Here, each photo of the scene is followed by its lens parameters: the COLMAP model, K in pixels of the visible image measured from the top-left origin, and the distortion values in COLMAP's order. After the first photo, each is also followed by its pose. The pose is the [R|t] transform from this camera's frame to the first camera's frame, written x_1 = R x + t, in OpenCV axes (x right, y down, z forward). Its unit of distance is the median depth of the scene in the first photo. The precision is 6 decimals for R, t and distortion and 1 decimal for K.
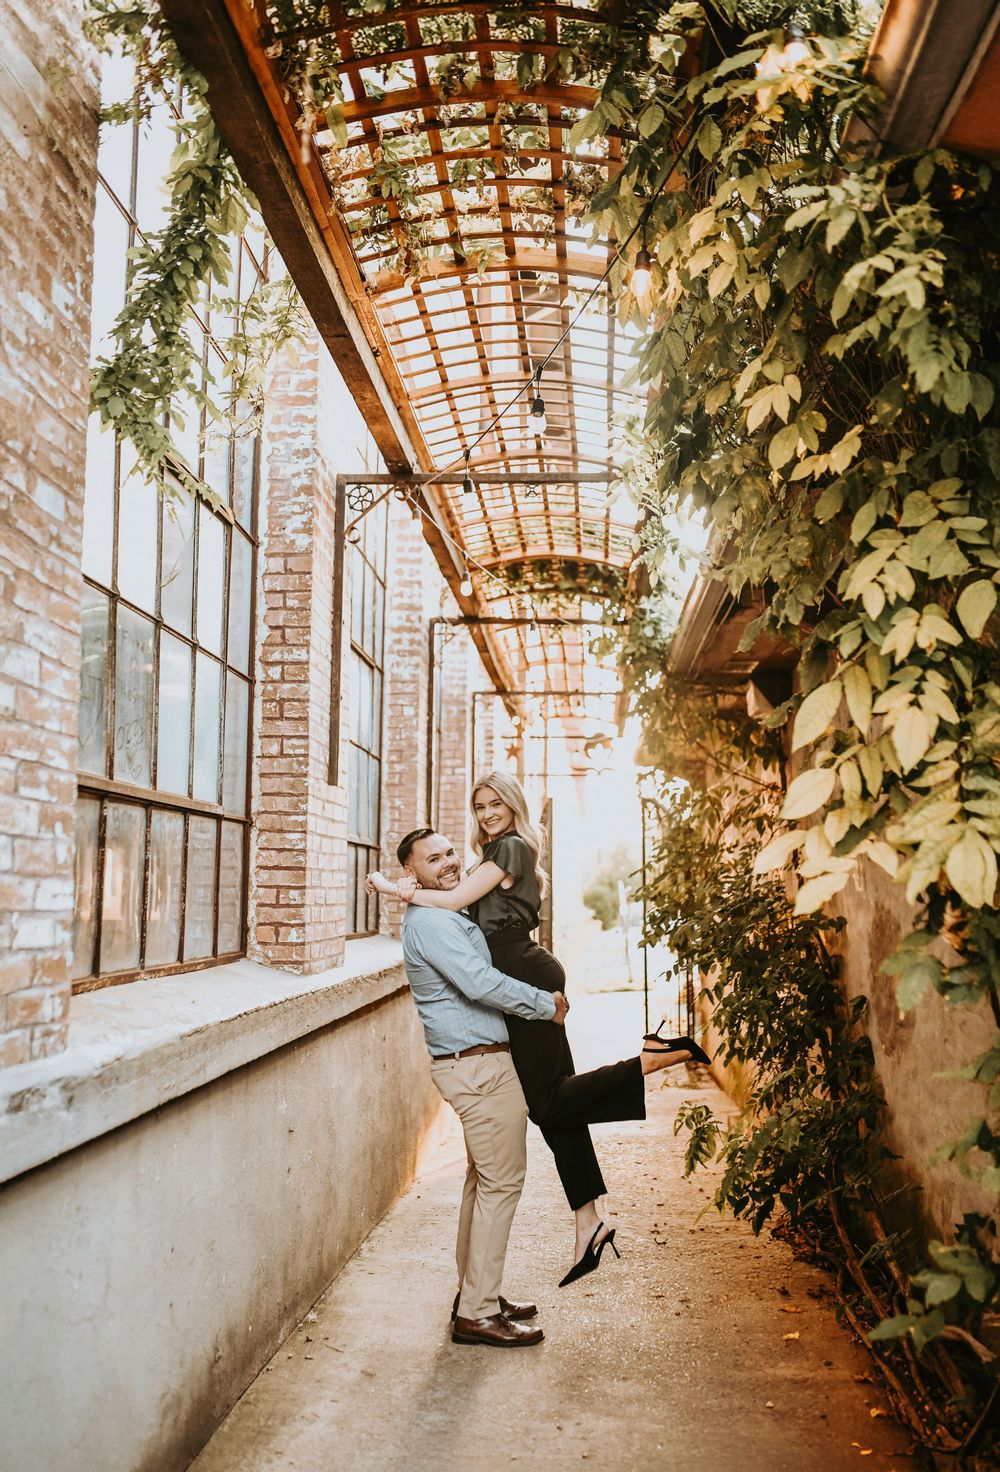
lens RADIAL K [[1342.7, 0, 500.0], [0, 1342.7, 750.4], [0, 0, 1]] dist [-0.072279, 0.109181]
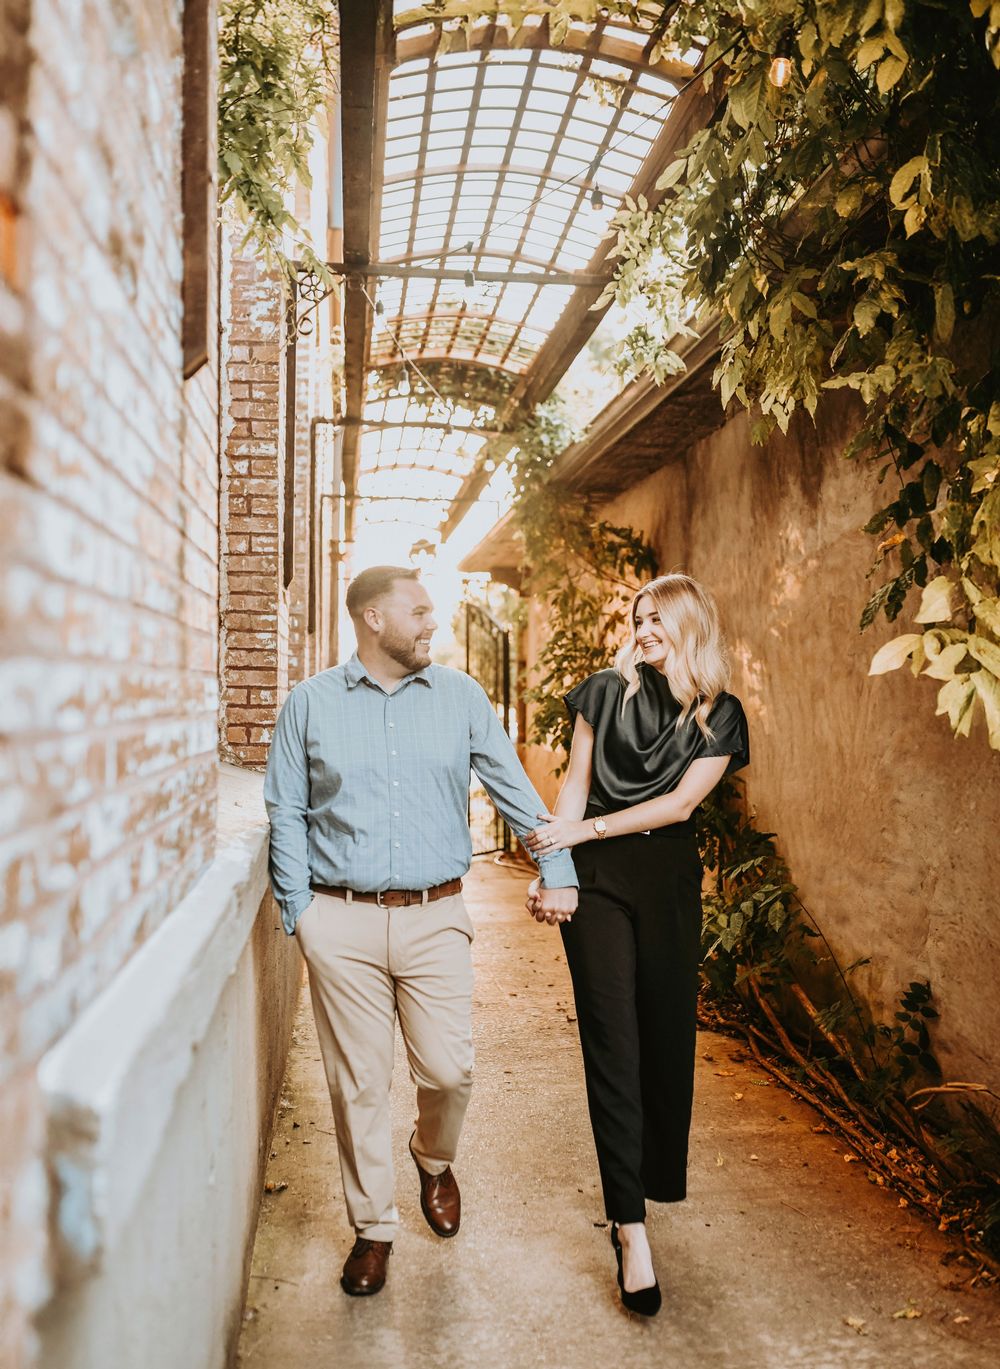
lens RADIAL K [[1294.2, 0, 505.6], [0, 1294.2, 725.2], [0, 0, 1]] dist [-0.077582, 0.119469]
pose [[0.983760, -0.002691, 0.179471, -0.148809], [-0.020457, 0.991691, 0.127004, 0.004971], [-0.178322, -0.128613, 0.975531, 0.034868]]
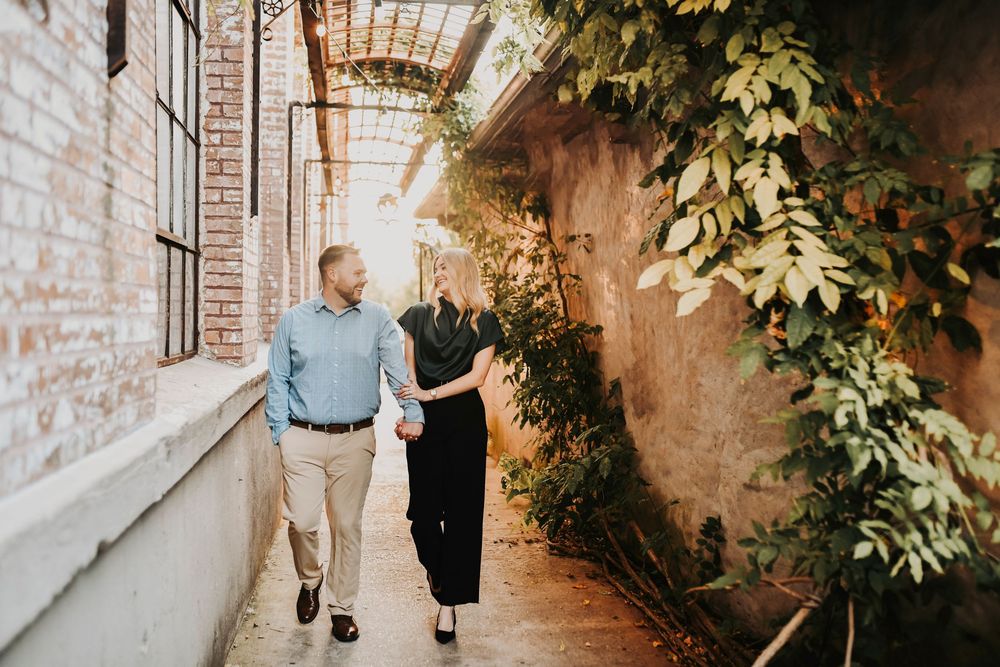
lens RADIAL K [[984.0, 0, 500.0], [0, 984.0, 333.5], [0, 0, 1]] dist [-0.070846, 0.107328]
pose [[0.976766, -0.003733, 0.214278, -0.102538], [-0.023395, 0.992015, 0.123929, 0.006028], [-0.213029, -0.126062, 0.968879, -0.007373]]
